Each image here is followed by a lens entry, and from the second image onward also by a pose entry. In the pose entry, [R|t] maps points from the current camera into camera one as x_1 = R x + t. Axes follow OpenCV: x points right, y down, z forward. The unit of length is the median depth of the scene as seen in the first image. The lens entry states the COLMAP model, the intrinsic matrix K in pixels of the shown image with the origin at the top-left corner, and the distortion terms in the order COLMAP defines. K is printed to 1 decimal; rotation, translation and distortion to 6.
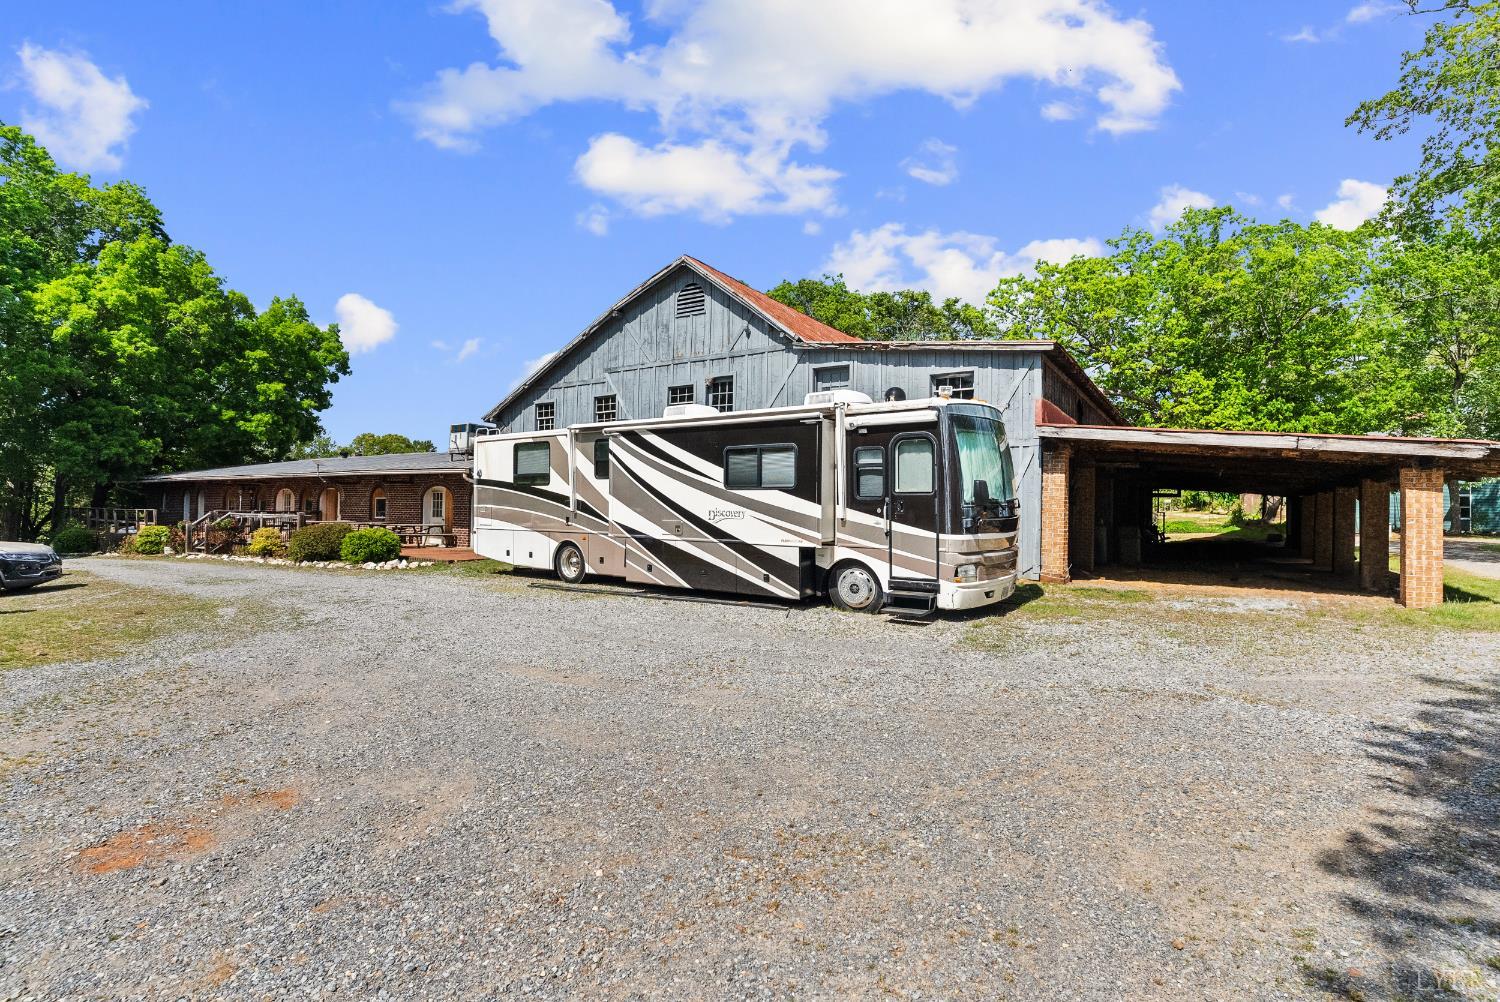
lens RADIAL K [[723.6, 0, 748.8], [0, 723.6, 502.1], [0, 0, 1]] dist [0.011529, -0.000129]
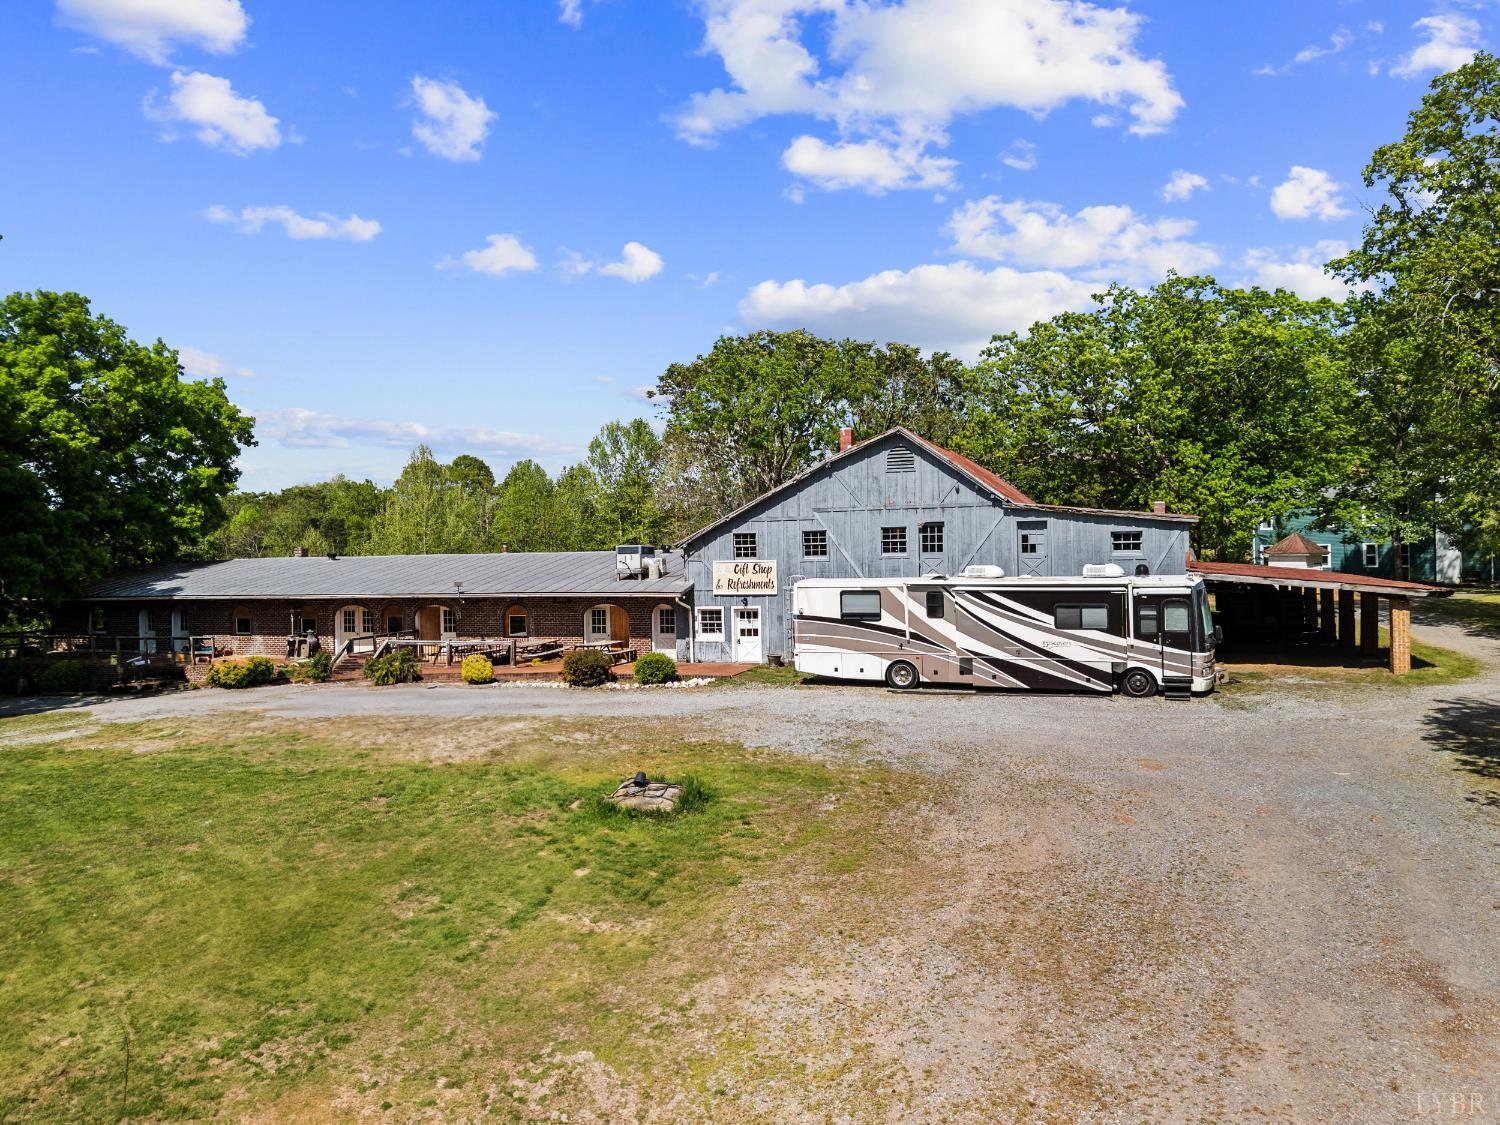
lens RADIAL K [[1057.7, 0, 750.6], [0, 1057.7, 564.6], [0, 0, 1]] dist [0.048367, -0.028449]
pose [[0.973028, -0.037517, 0.227617, -1.014184], [0.032227, 0.999118, 0.026915, -0.203198], [-0.228426, -0.018854, 0.973379, -0.988317]]
